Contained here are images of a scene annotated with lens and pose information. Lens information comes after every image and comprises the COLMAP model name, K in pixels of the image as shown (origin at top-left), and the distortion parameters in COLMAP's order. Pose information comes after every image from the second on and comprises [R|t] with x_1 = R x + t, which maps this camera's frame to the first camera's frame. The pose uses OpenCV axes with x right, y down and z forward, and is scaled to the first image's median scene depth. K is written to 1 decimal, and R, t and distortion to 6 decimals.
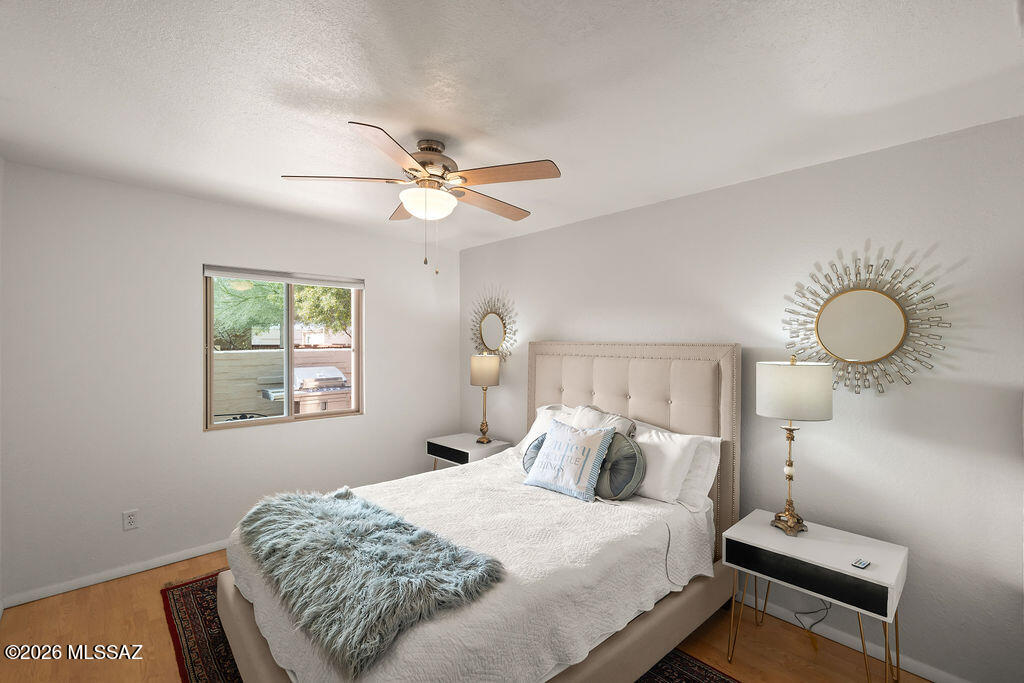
lens RADIAL K [[451.2, 0, 509.5], [0, 451.2, 338.3], [0, 0, 1]] dist [0.001512, 0.000584]
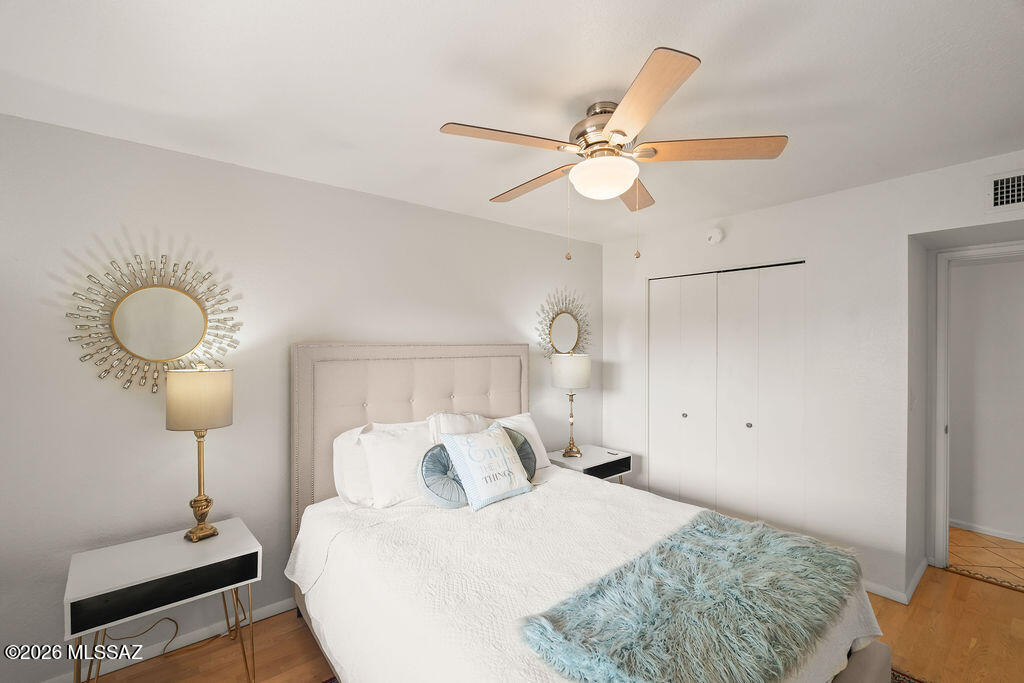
lens RADIAL K [[451.2, 0, 503.9], [0, 451.2, 344.8], [0, 0, 1]] dist [0.001512, 0.000584]
pose [[0.046988, -0.013300, 0.998807, -0.799399], [-0.009275, 0.999862, 0.013750, -0.002213], [-0.998852, -0.009910, 0.046858, 0.898133]]
